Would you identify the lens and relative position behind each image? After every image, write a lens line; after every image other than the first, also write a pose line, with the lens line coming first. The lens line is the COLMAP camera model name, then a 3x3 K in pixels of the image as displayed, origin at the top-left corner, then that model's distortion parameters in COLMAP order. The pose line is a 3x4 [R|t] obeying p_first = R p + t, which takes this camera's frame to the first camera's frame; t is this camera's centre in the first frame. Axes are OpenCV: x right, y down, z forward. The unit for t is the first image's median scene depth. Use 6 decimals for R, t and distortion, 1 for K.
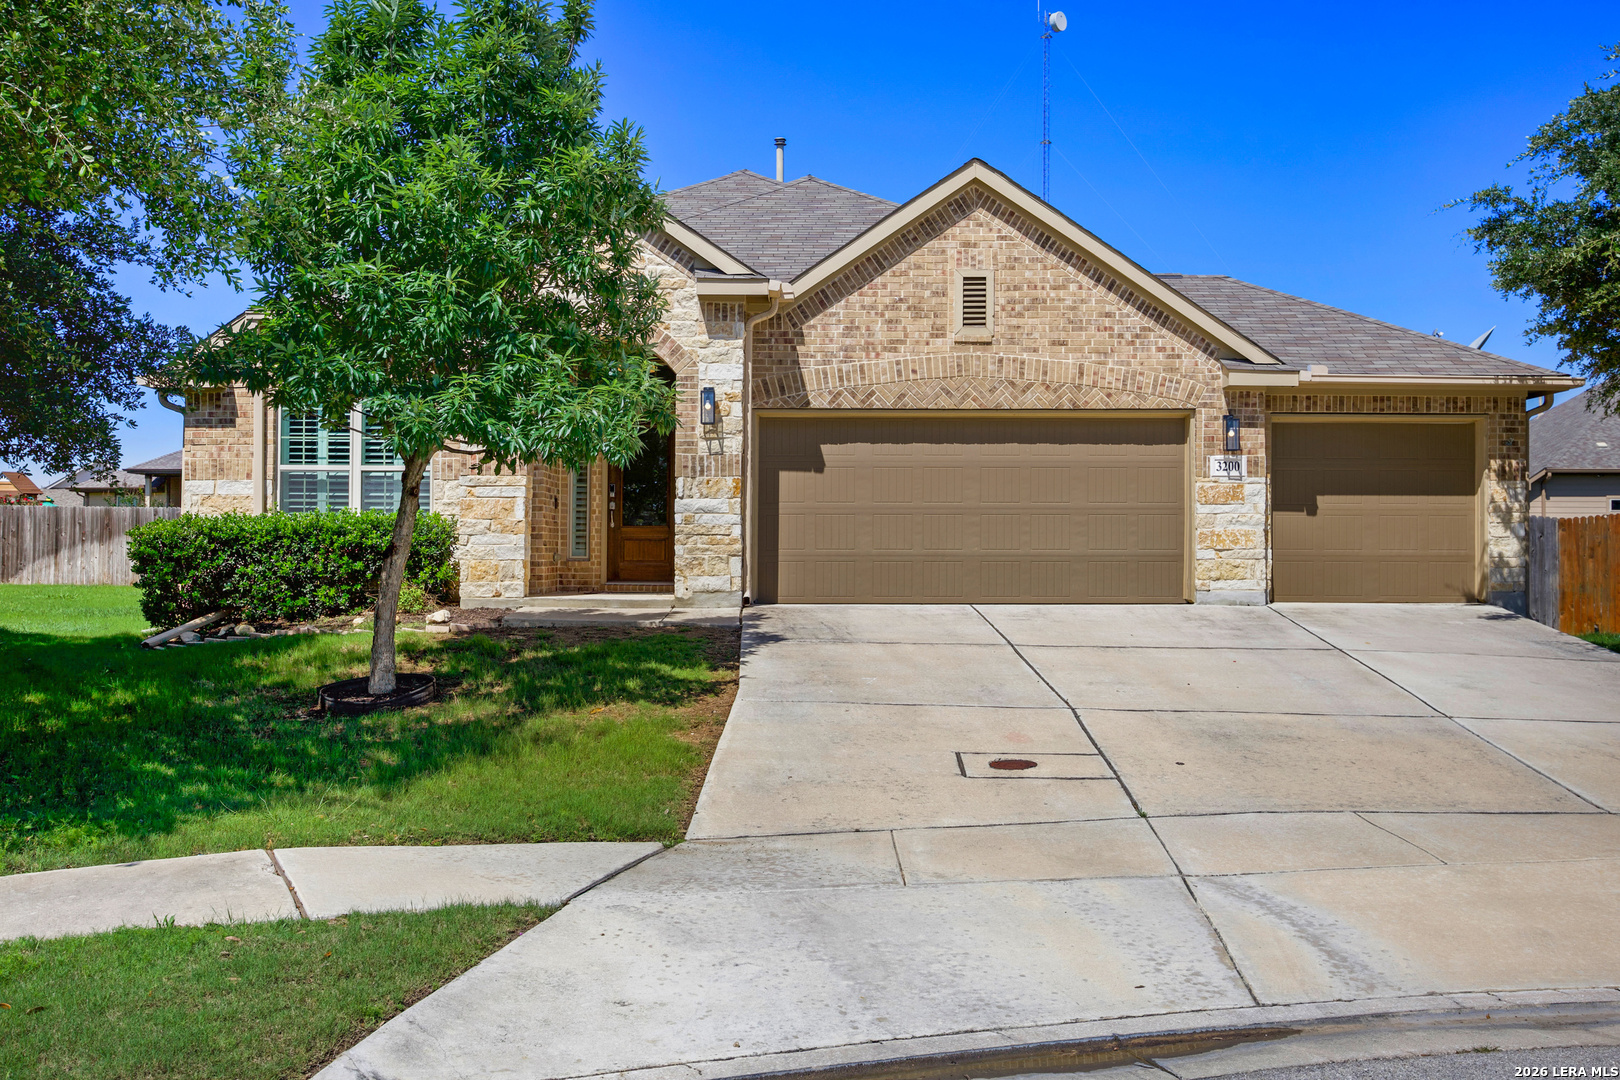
lens RADIAL K [[1624.3, 0, 809.0], [0, 1624.3, 541.2], [0, 0, 1]] dist [-0.002415, 0.000579]
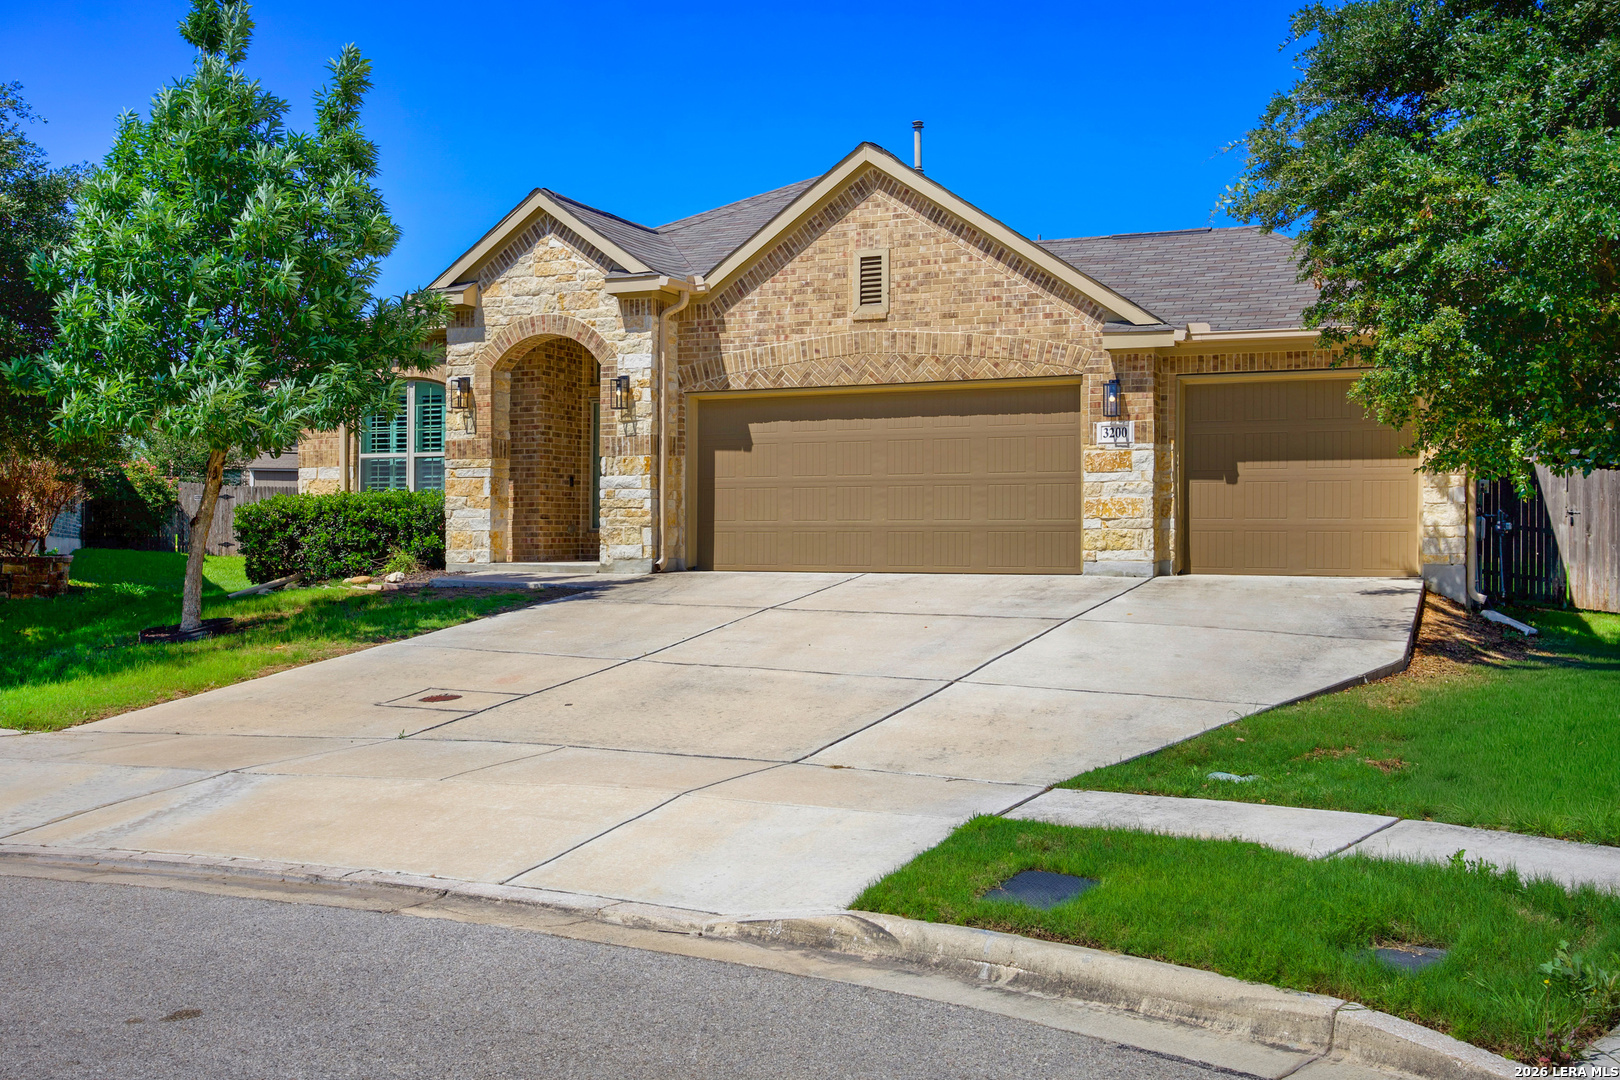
lens RADIAL K [[1624.3, 0, 809.0], [0, 1624.3, 541.2], [0, 0, 1]] dist [-0.002415, 0.000579]
pose [[0.898364, 0.000615, -0.439251, 0.520685], [0.005575, 0.999902, 0.012804, 0.005118], [0.439216, -0.013952, 0.898273, 0.050635]]
